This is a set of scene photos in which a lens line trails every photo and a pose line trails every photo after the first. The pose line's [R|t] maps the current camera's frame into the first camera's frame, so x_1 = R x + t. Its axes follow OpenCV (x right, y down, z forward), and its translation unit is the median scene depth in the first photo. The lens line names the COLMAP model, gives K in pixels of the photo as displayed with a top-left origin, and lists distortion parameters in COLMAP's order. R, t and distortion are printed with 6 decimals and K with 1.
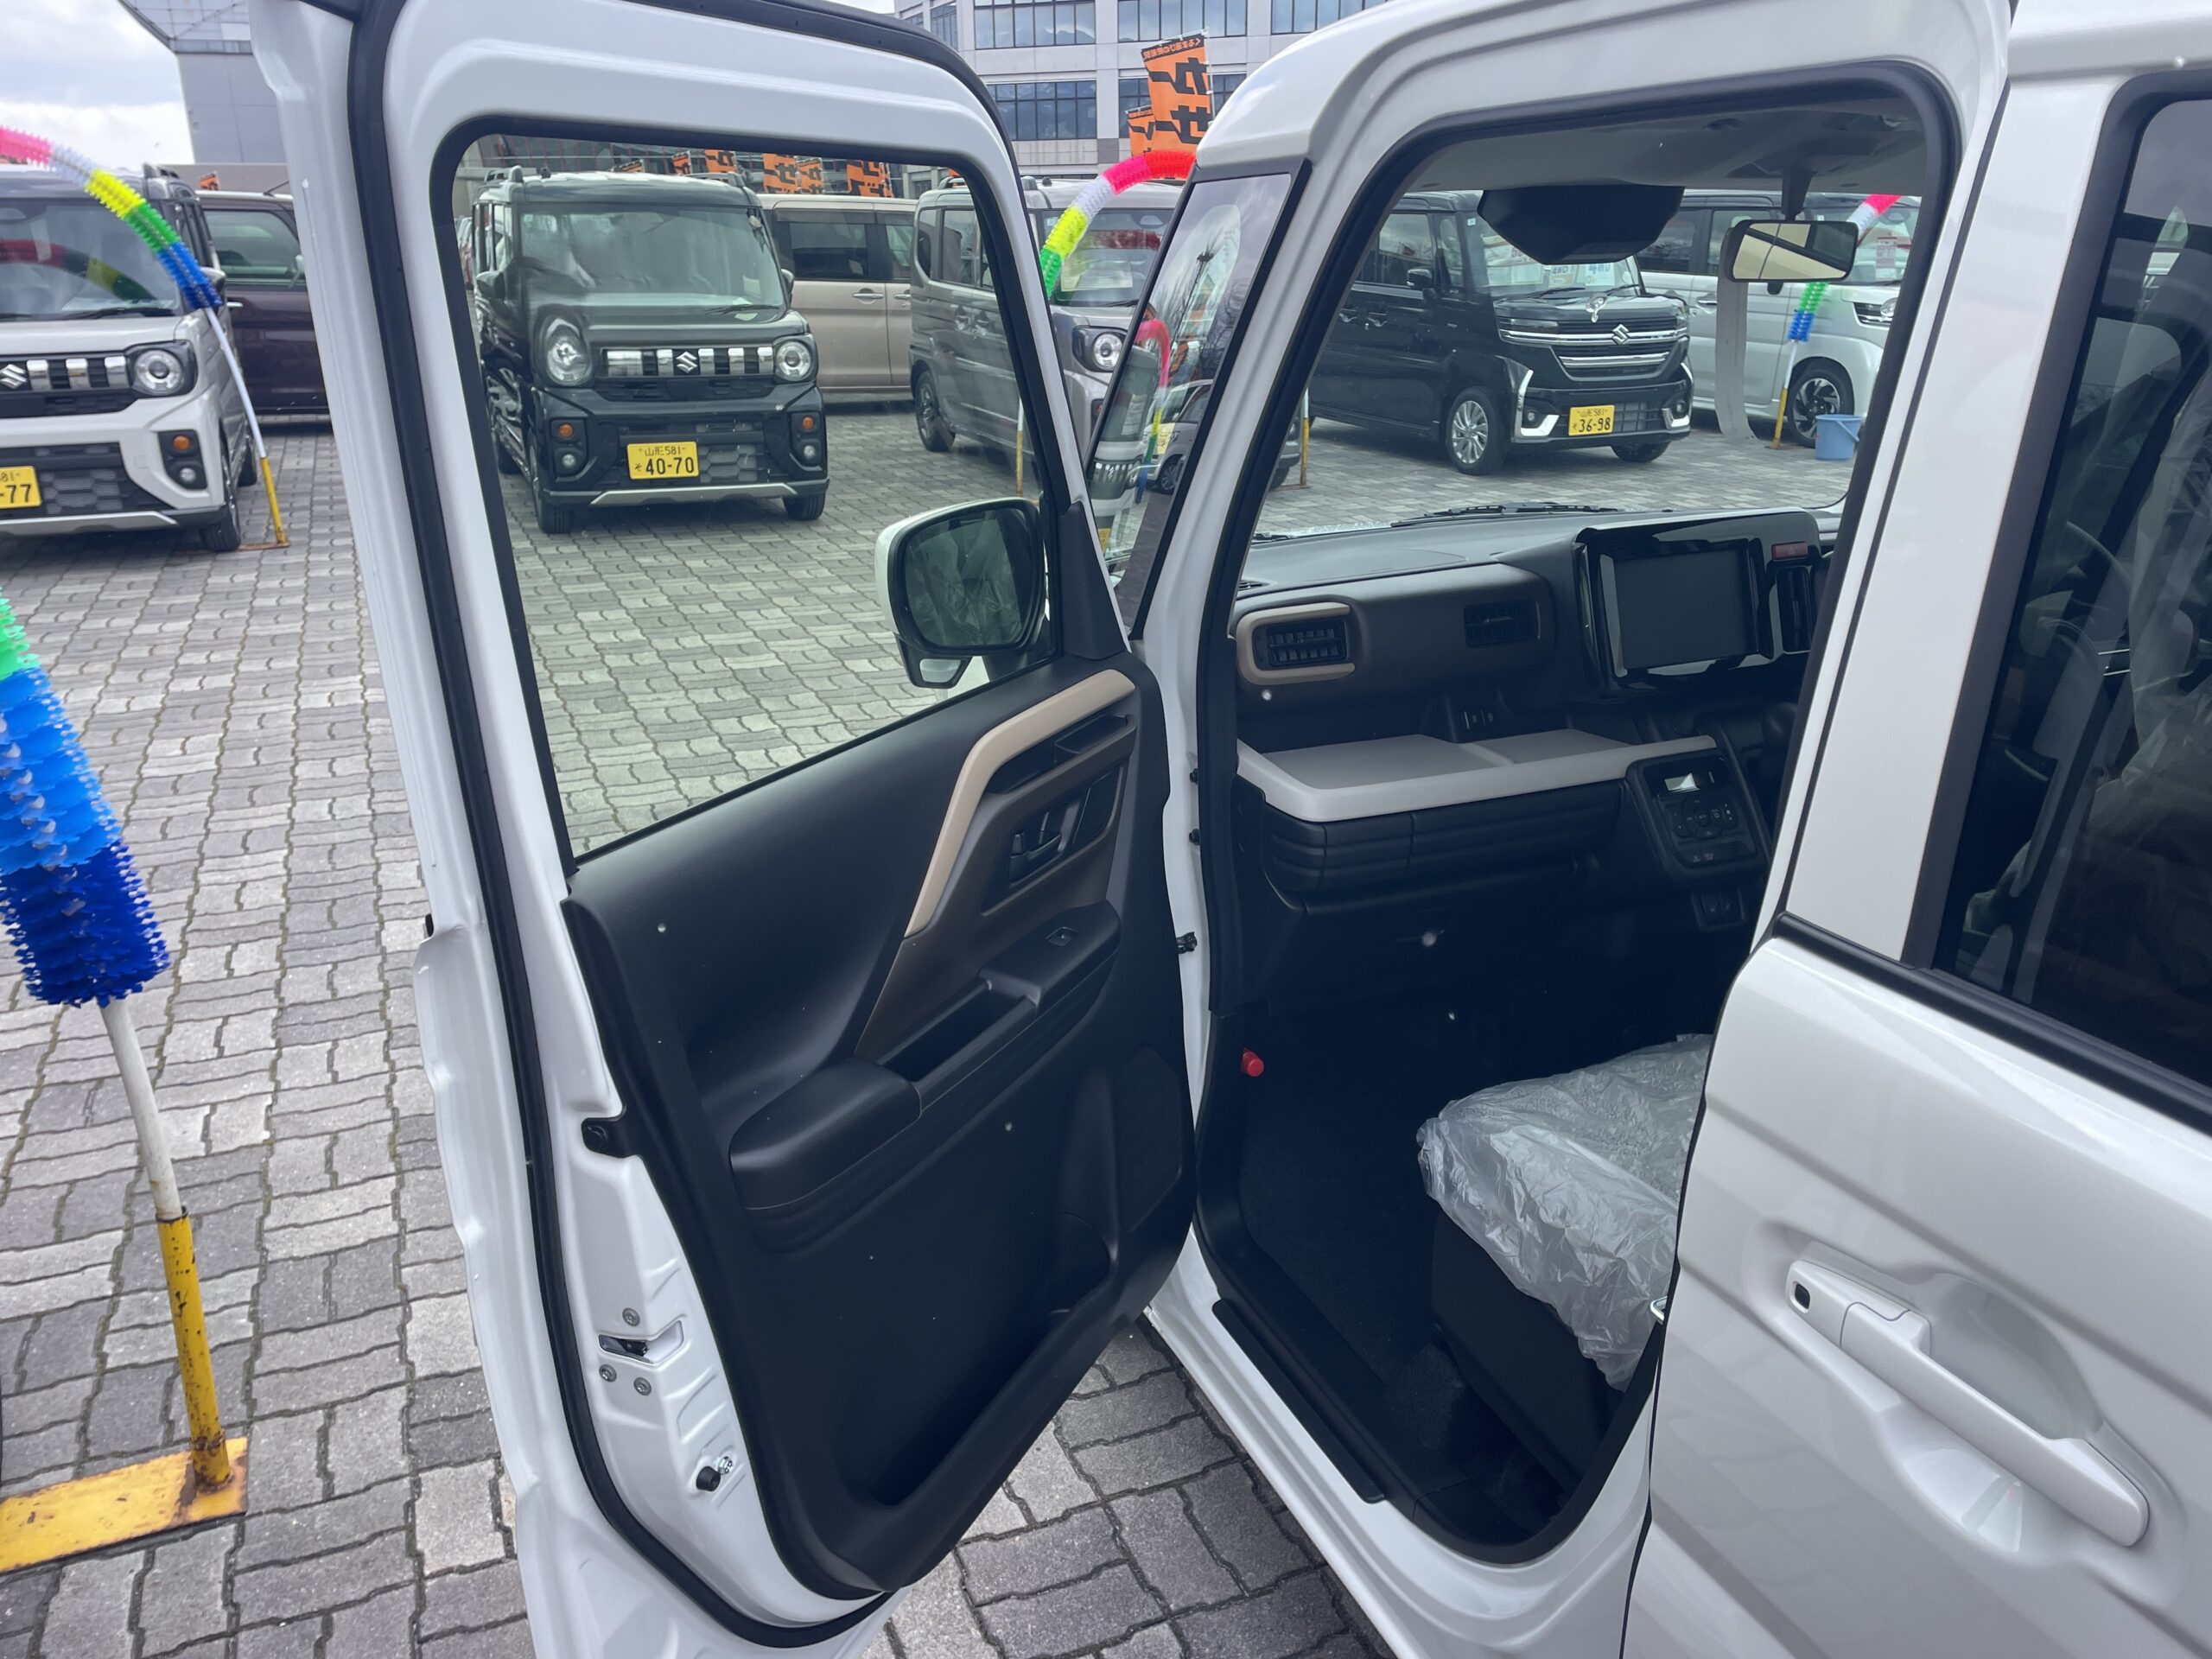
lens RADIAL K [[1690.9, 0, 1140.5], [0, 1690.9, 835.7], [0, 0, 1]] dist [0.059292, -0.059374]
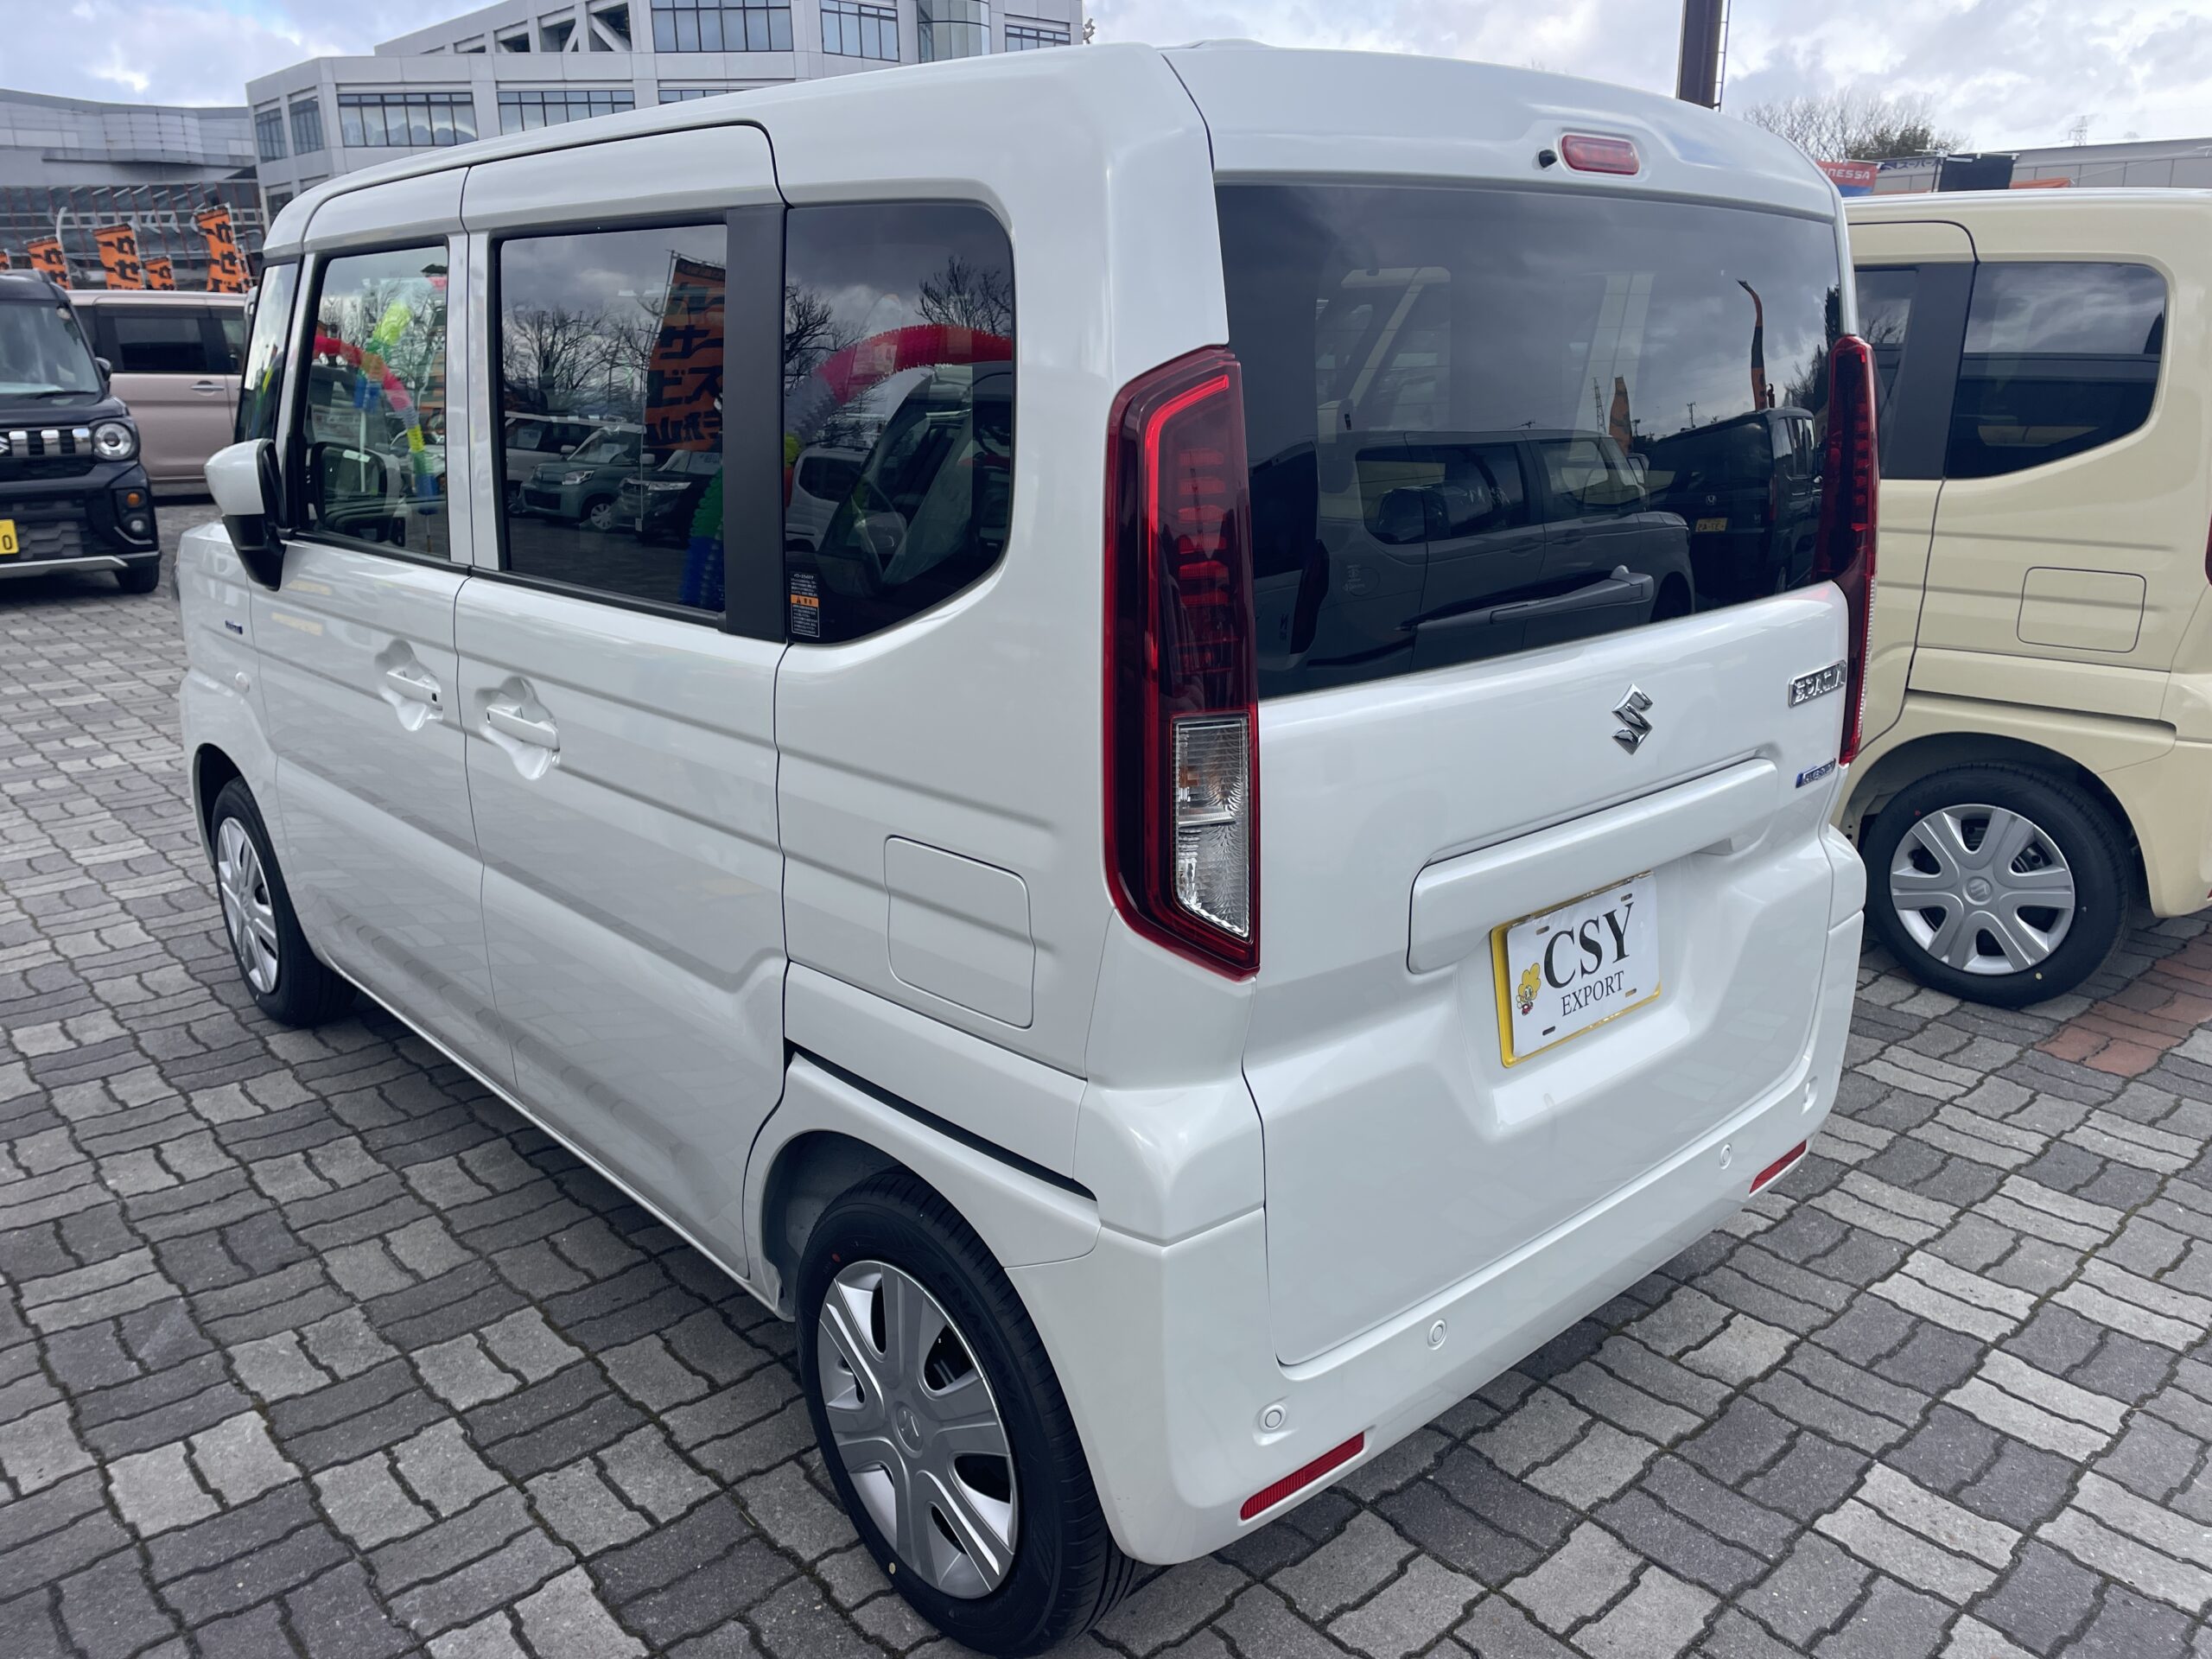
lens RADIAL K [[1690.9, 0, 1096.9], [0, 1690.9, 768.5], [0, 0, 1]] dist [0.059292, -0.059374]
pose [[0.953728, -0.087064, 0.287789, 0.058671], [0.111687, 0.991257, -0.070246, 0.070221], [-0.279157, 0.099138, 0.955114, -0.180751]]
